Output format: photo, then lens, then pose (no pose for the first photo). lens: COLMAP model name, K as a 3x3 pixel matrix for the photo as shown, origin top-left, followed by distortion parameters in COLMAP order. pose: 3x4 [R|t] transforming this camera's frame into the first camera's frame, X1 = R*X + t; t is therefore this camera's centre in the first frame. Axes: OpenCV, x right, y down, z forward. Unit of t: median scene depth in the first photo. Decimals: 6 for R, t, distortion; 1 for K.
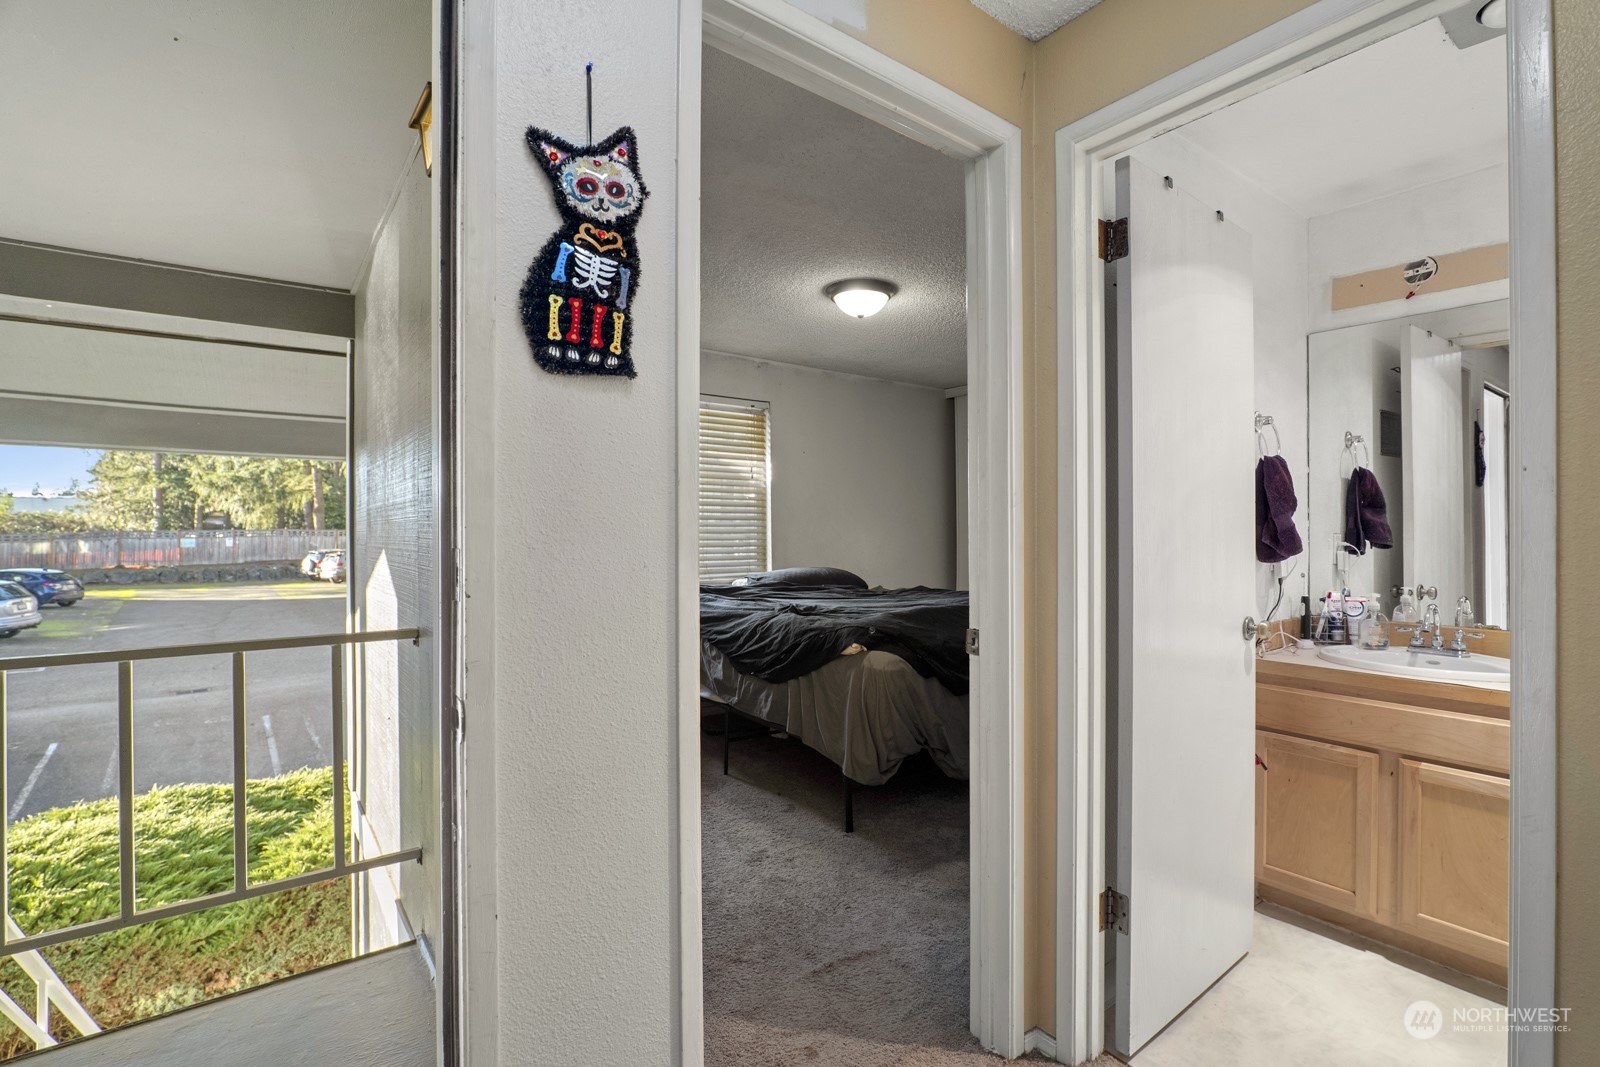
lens RADIAL K [[725.9, 0, 800.0], [0, 725.9, 533.5], [0, 0, 1]] dist [-0.015459, 0.000371]
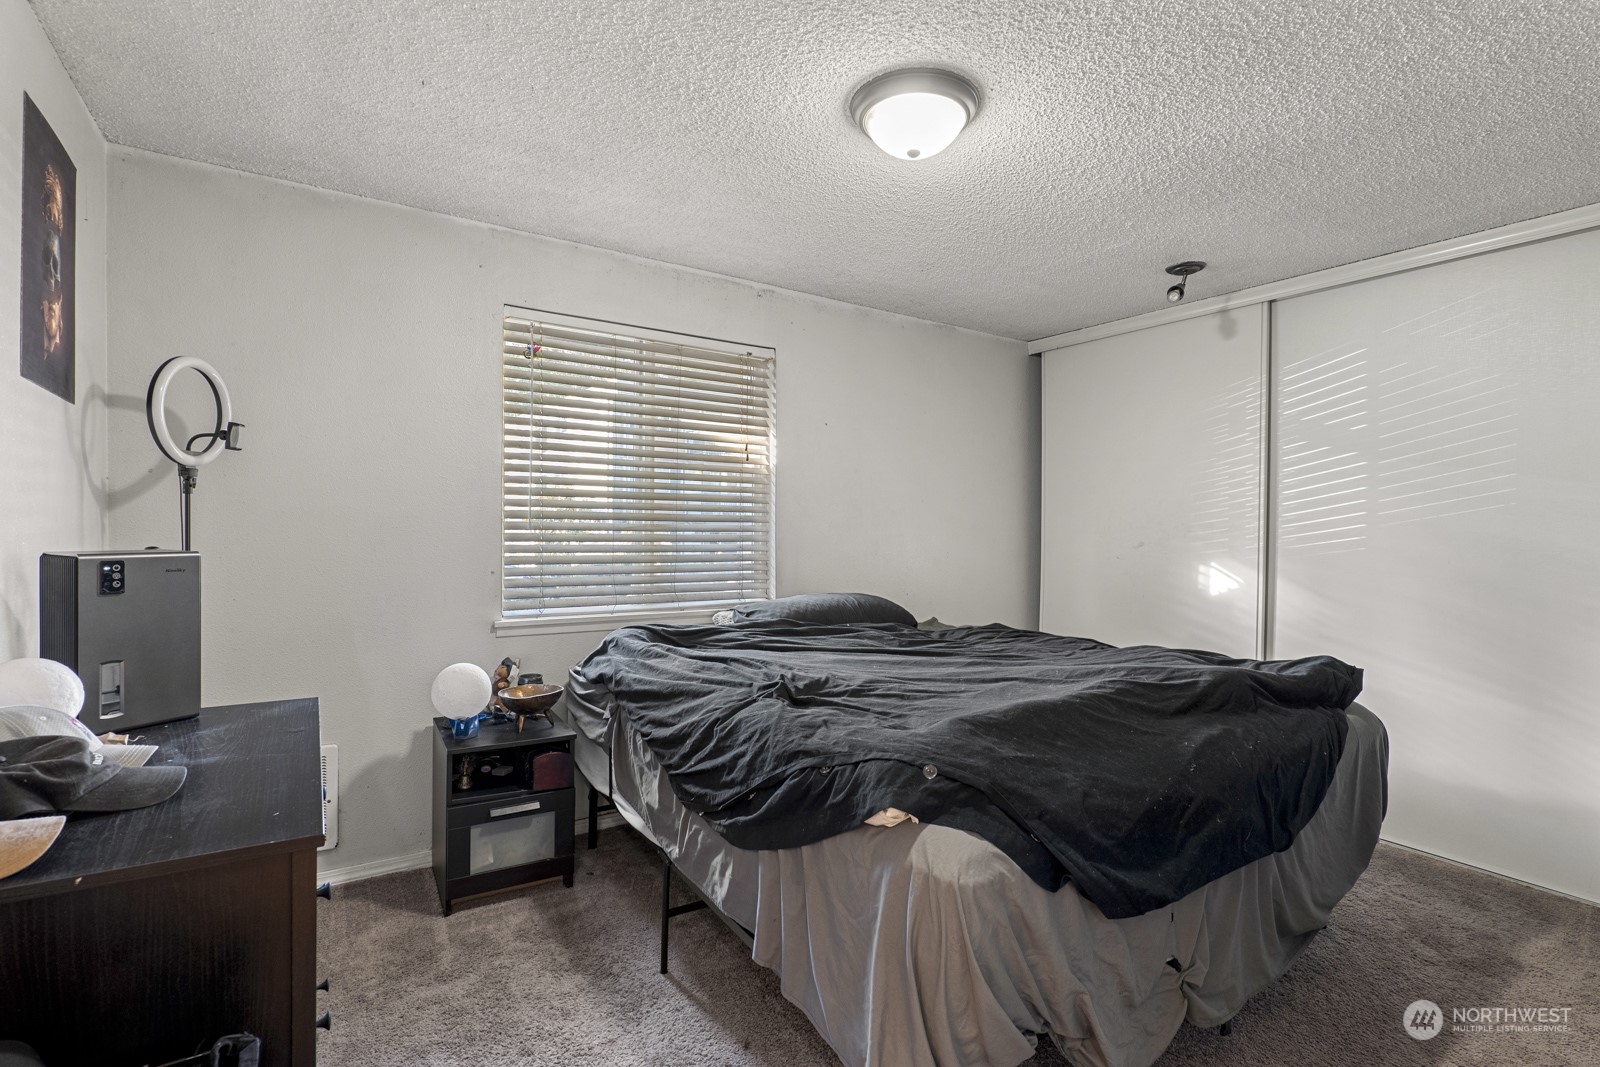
lens RADIAL K [[751.9, 0, 800.0], [0, 751.9, 533.5], [0, 0, 1]] dist [-0.016110, 0.001032]
pose [[0.998298, 0.013749, -0.056681, 0.026774], [-0.013464, 0.999895, 0.005421, -0.013922], [0.056750, -0.004649, 0.998378, 0.336938]]
